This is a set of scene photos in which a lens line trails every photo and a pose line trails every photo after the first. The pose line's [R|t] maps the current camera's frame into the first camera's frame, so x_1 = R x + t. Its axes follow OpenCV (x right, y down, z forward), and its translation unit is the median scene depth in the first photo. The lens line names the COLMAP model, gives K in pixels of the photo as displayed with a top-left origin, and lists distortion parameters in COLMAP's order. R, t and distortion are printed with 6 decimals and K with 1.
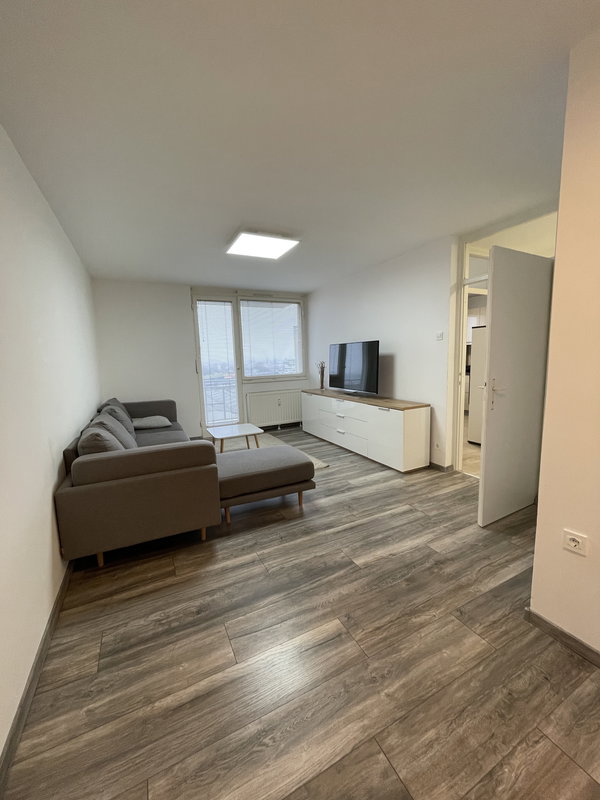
lens RADIAL K [[322.1, 0, 300.1], [0, 322.1, 400.1], [0, 0, 1]] dist [0.003040, -0.000370]
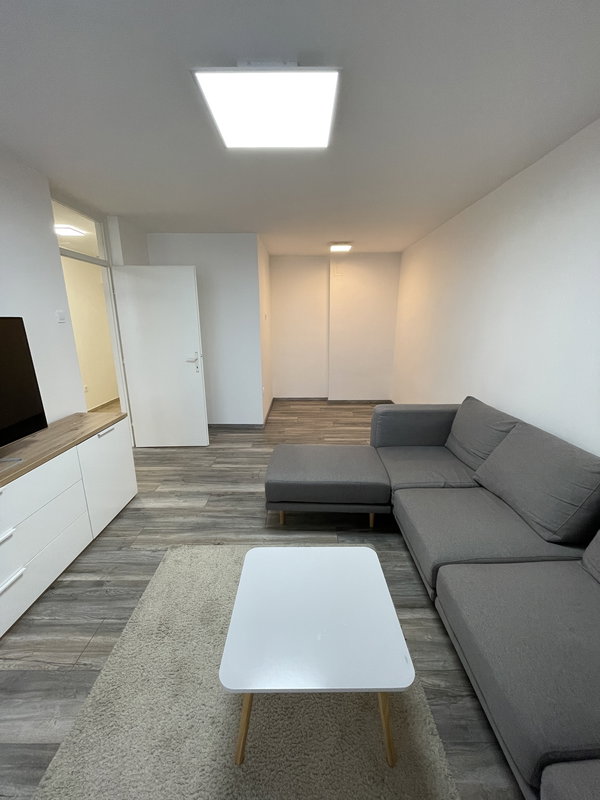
lens RADIAL K [[322.1, 0, 300.2], [0, 322.1, 399.1], [0, 0, 1]] dist [0.003040, -0.000370]
pose [[-0.893676, -0.063852, 0.444146, -0.446132], [0.099815, 0.936734, 0.335509, -0.257604], [-0.437469, 0.344169, -0.830764, 1.709163]]
